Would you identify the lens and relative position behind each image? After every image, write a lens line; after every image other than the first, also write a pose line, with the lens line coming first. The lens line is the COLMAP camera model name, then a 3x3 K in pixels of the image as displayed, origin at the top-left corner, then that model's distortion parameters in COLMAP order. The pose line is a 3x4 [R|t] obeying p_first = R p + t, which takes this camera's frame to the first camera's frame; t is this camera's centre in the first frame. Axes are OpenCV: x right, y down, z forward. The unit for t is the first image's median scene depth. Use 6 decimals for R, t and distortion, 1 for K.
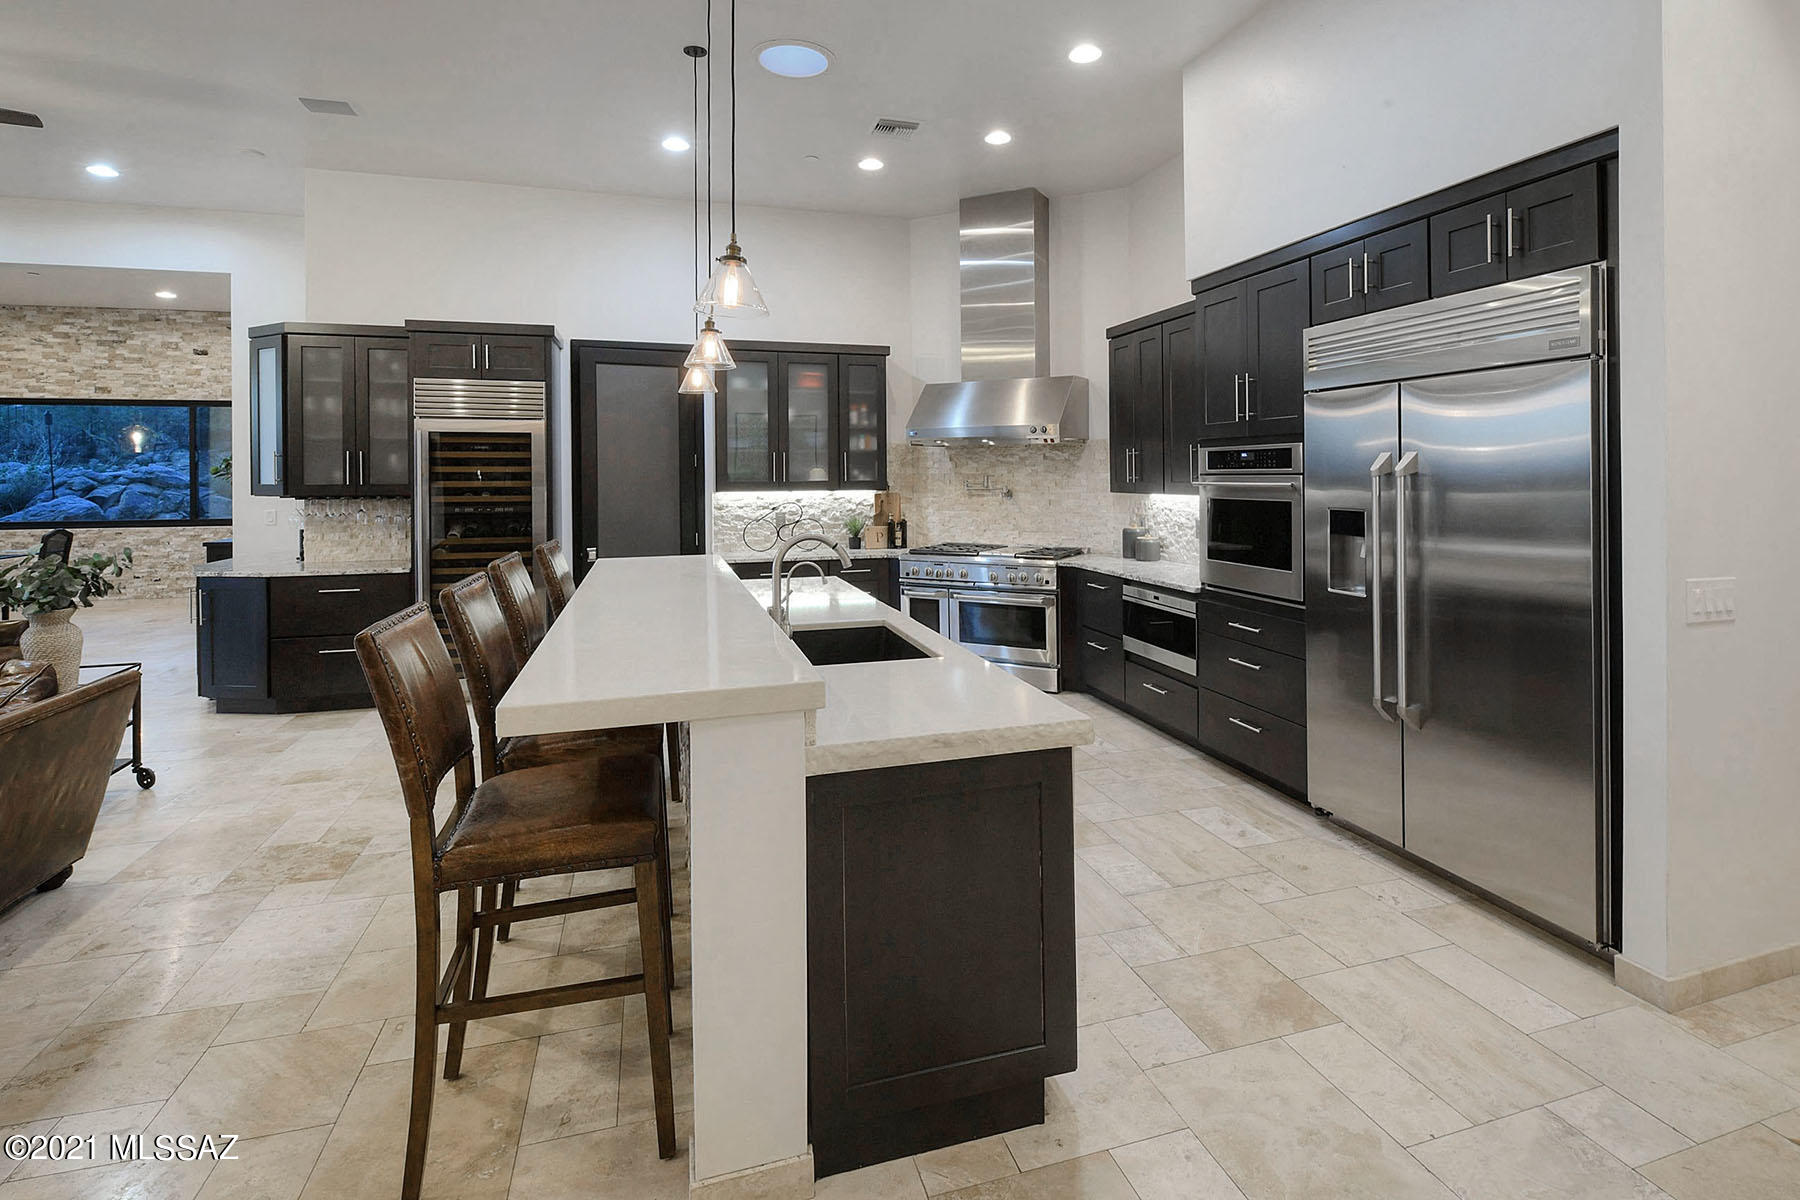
lens RADIAL K [[801.4, 0, 906.6], [0, 801.4, 484.6], [0, 0, 1]] dist [-0.003816, -0.000183]
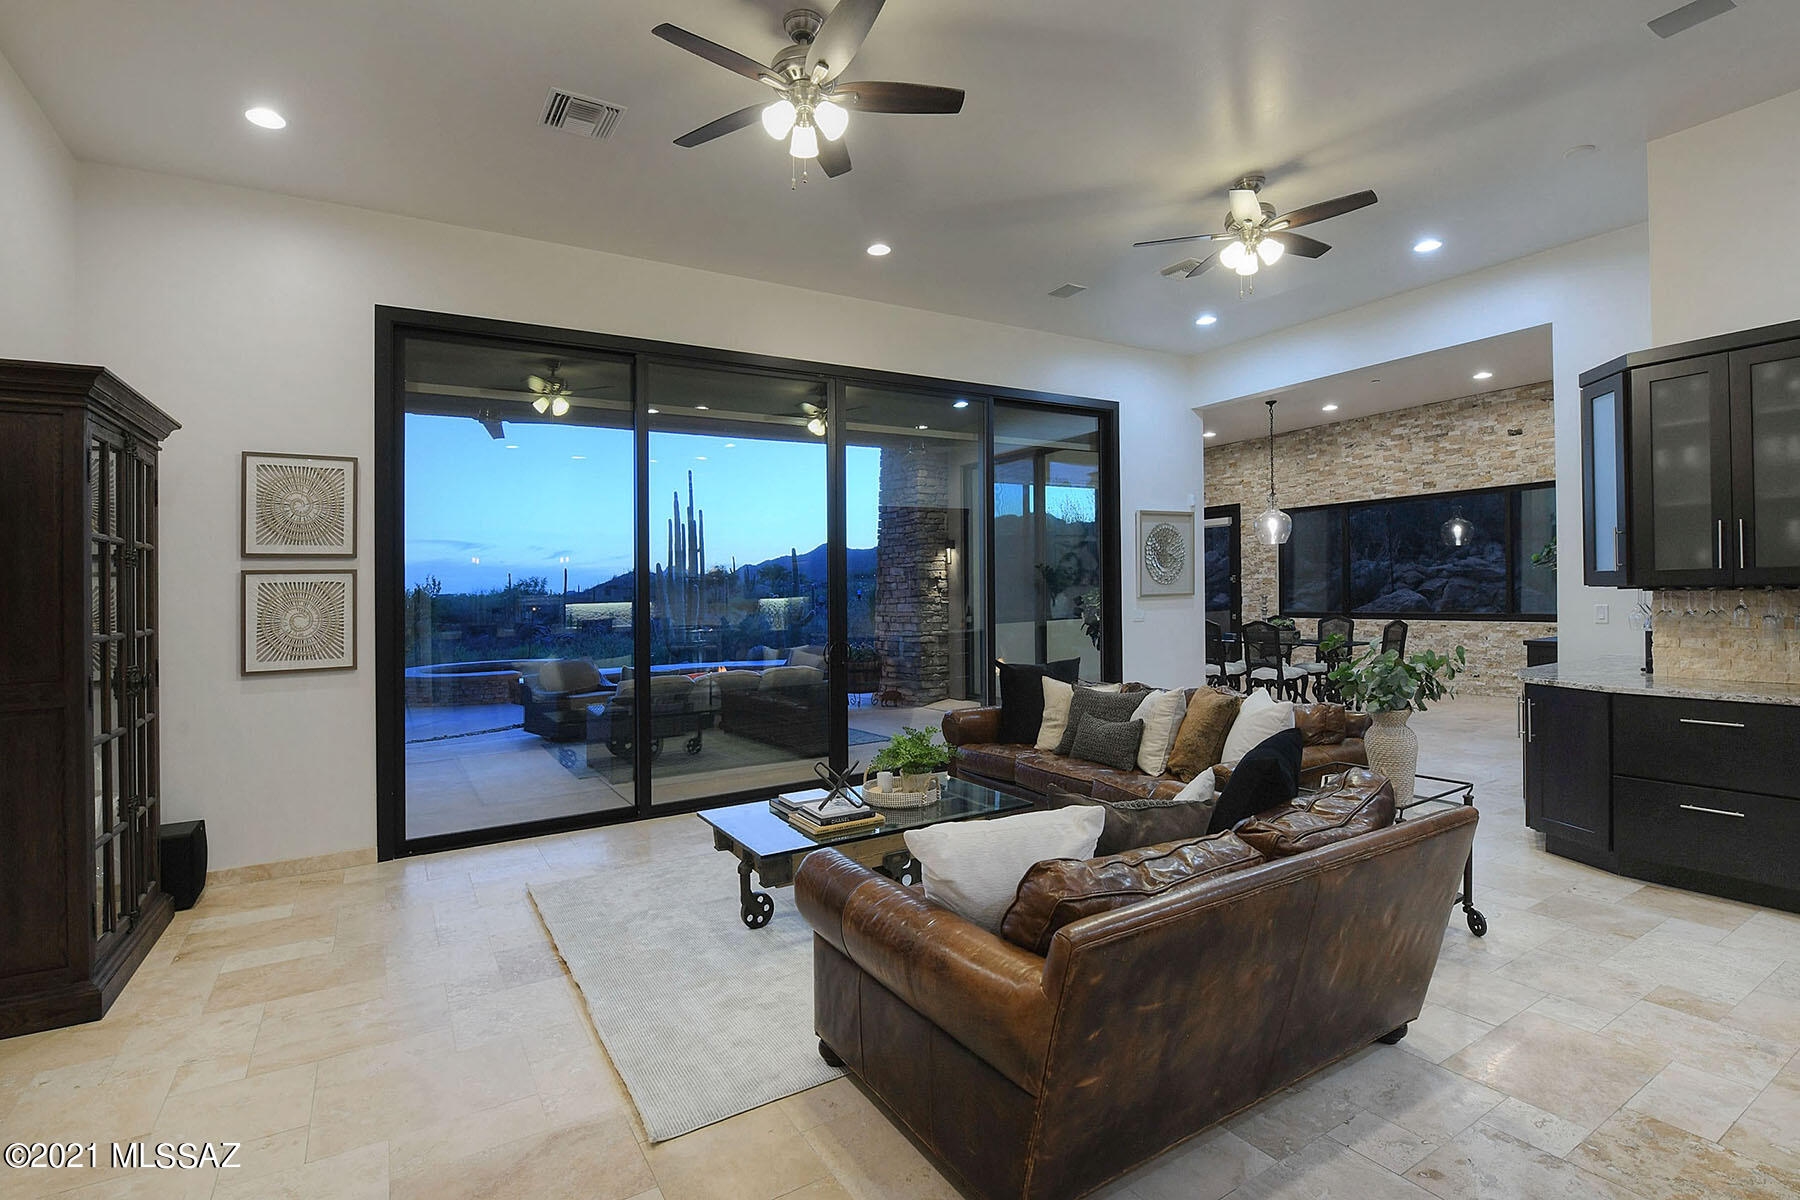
lens RADIAL K [[903.3, 0, 896.4], [0, 903.3, 601.5], [0, 0, 1]] dist [-0.027578, -0.000667]
pose [[0.243025, 0.011617, -0.969950, -0.109616], [0.014207, 0.999778, 0.015534, 0.004884], [0.969916, -0.017555, 0.242807, 0.103586]]
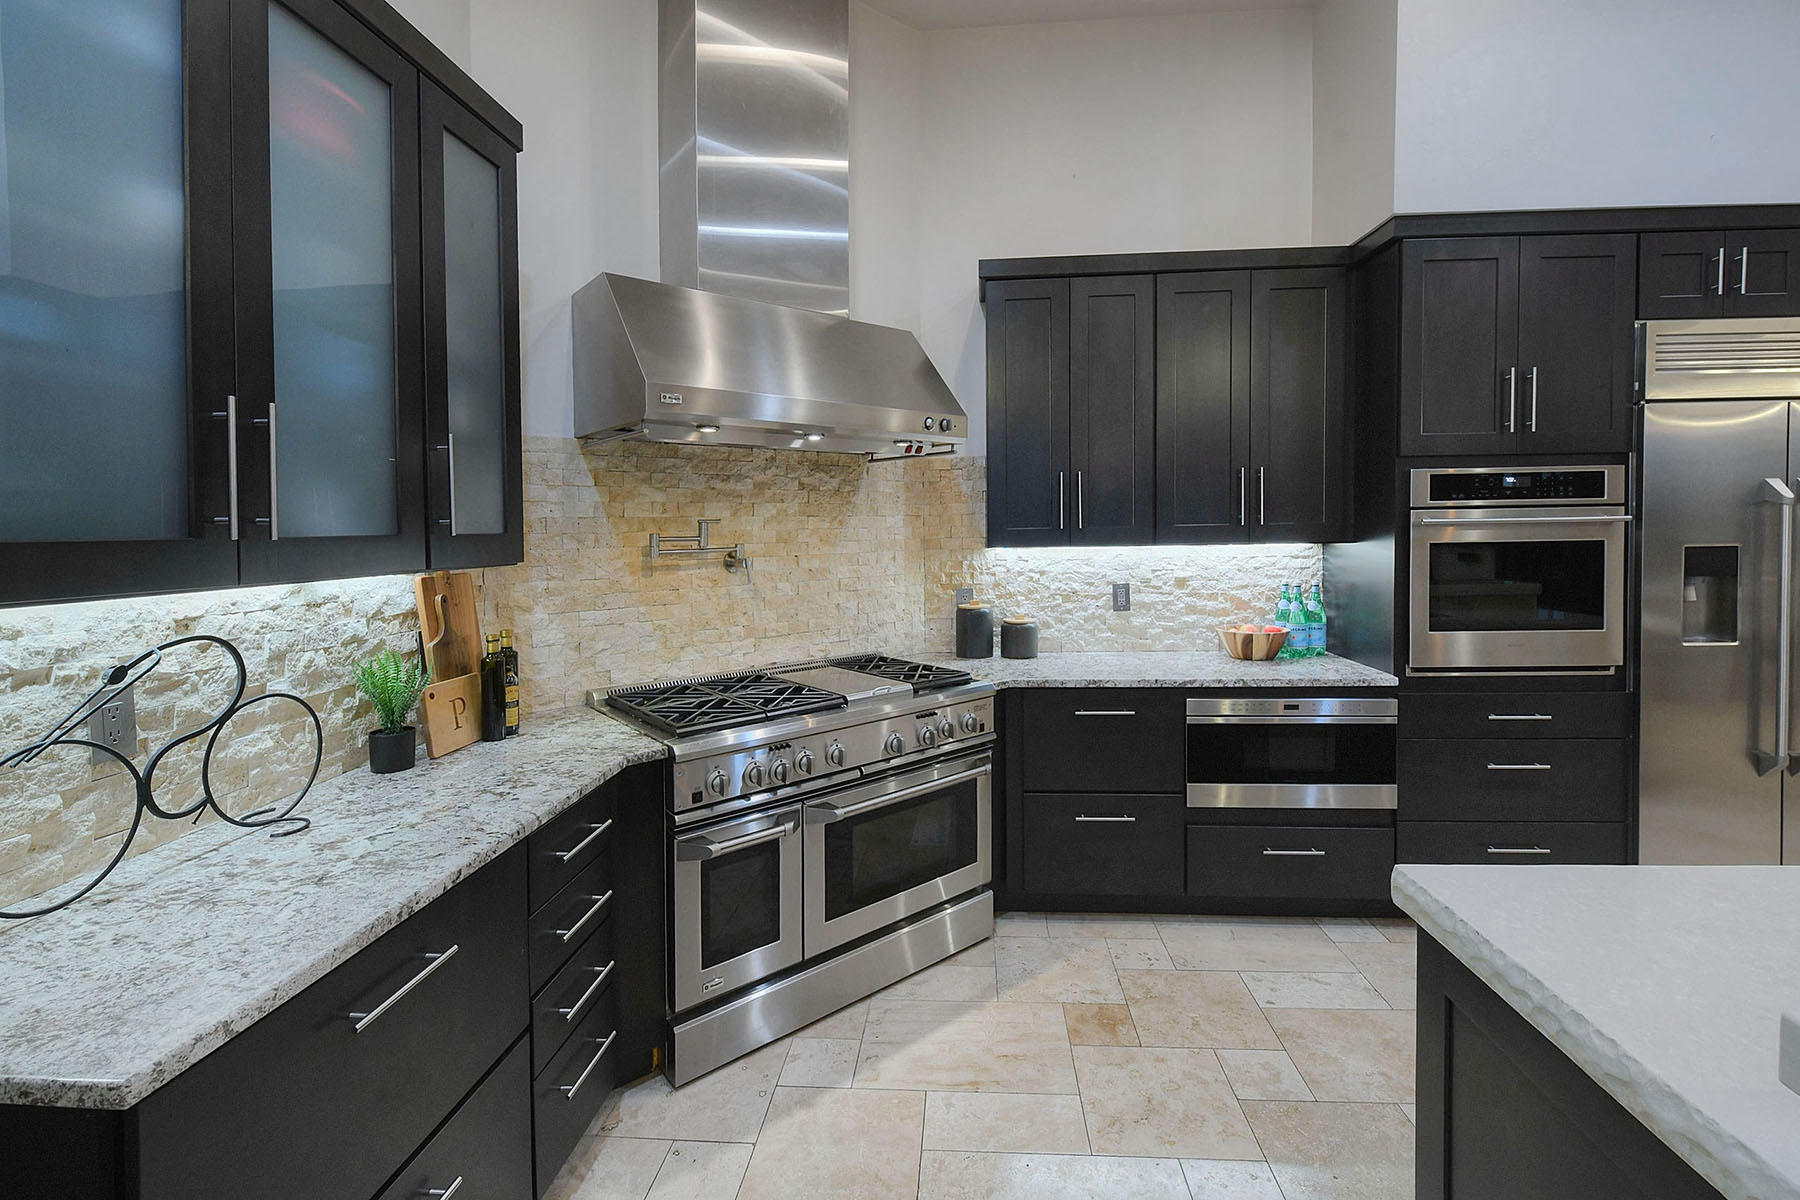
lens RADIAL K [[820.8, 0, 955.2], [0, 820.8, 536.1], [0, 0, 1]] dist [-0.017976, -0.000555]
pose [[0.368463, -0.010696, 0.929581, -0.349420], [0.025728, 0.999668, 0.001305, -0.000124], [-0.929286, 0.023435, 0.368616, 0.927127]]
